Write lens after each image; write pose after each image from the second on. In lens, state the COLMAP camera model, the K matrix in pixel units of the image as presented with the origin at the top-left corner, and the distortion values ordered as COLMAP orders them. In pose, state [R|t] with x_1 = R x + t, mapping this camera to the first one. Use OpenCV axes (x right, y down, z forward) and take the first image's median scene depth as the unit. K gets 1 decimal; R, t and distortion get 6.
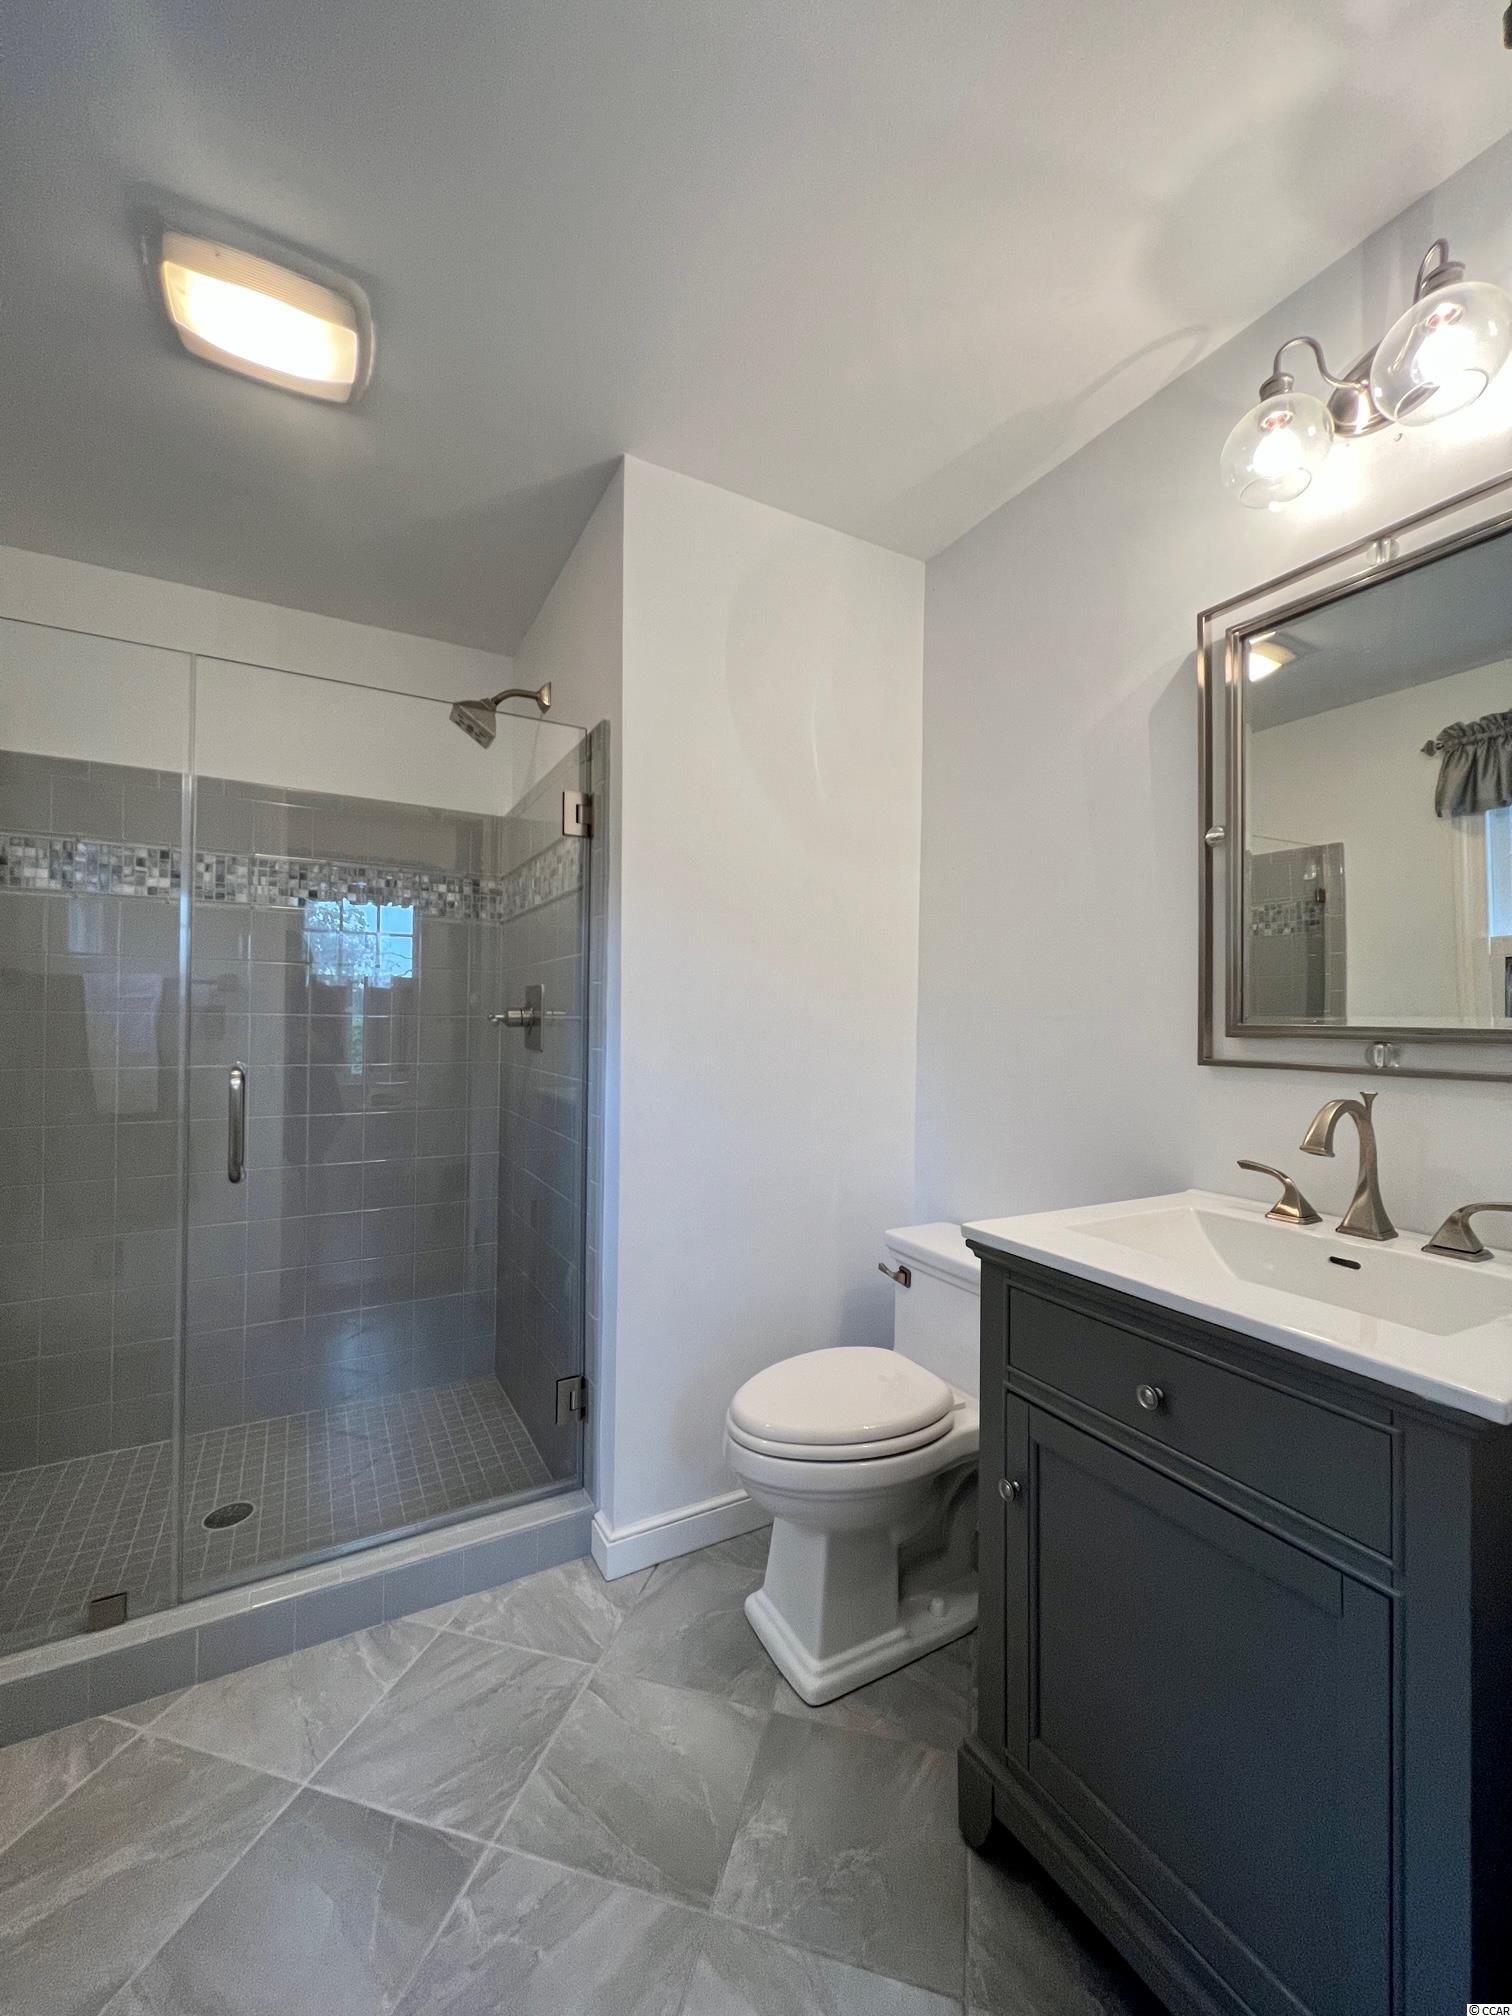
lens RADIAL K [[801.8, 0, 759.9], [0, 801.8, 1014.7], [0, 0, 1]] dist [0.002024, -0.001265]
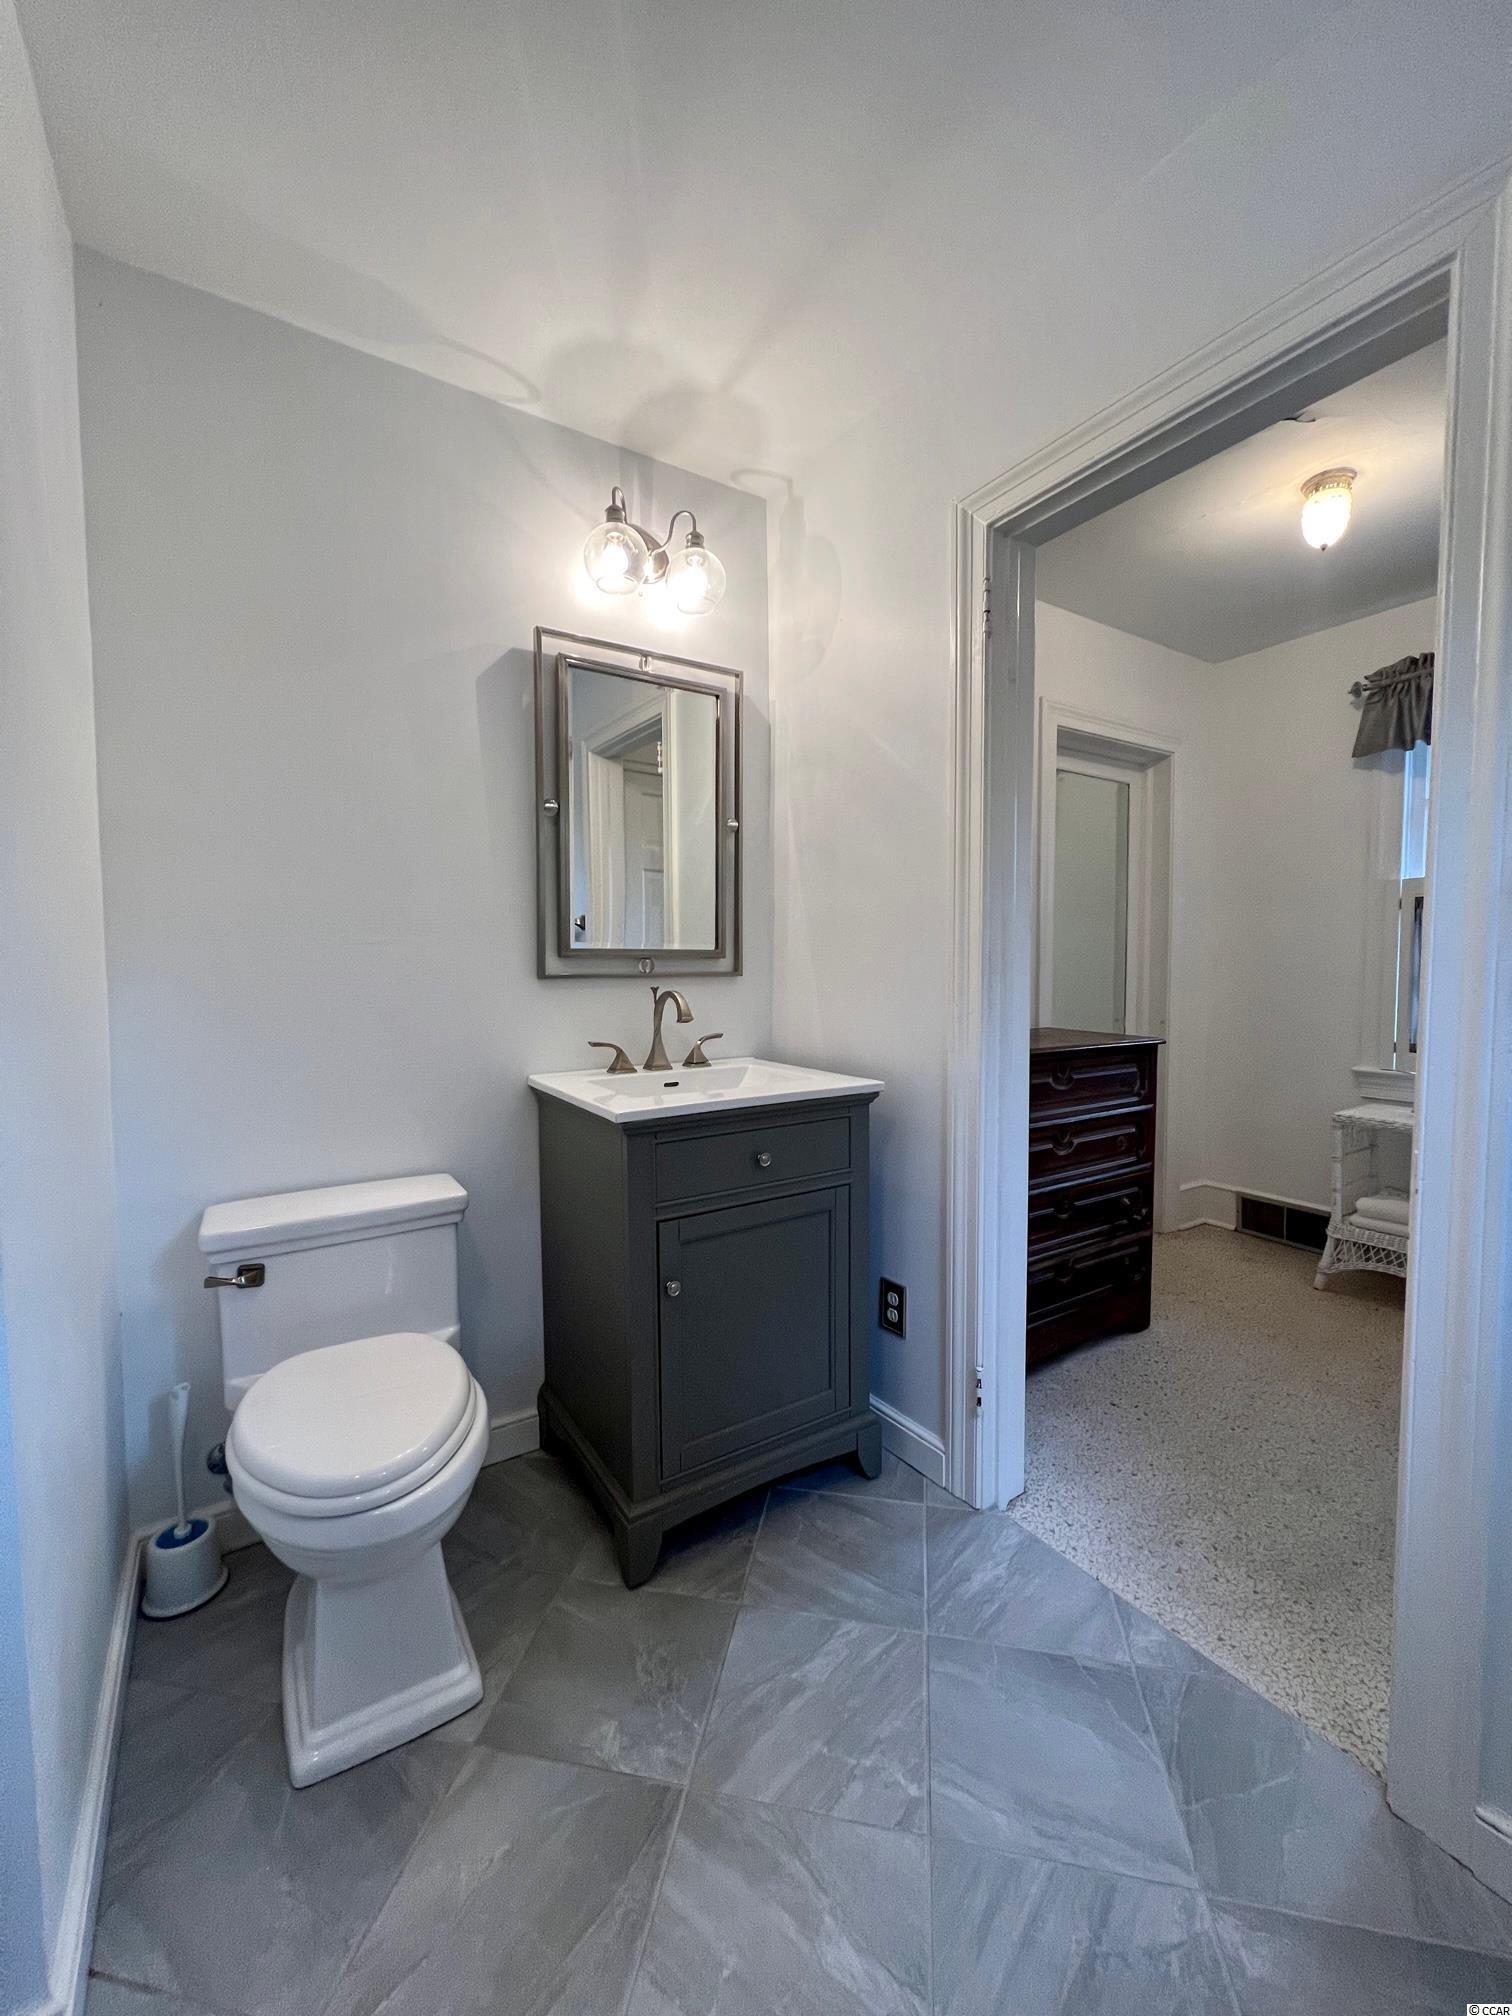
lens RADIAL K [[801.8, 0, 759.0], [0, 801.8, 1000.8], [0, 0, 1]] dist [0.002024, -0.001265]
pose [[-0.072483, -0.065941, 0.995187, -0.880788], [-0.008987, 0.997815, 0.065460, 0.010220], [-0.997329, -0.004199, -0.072918, 0.821208]]
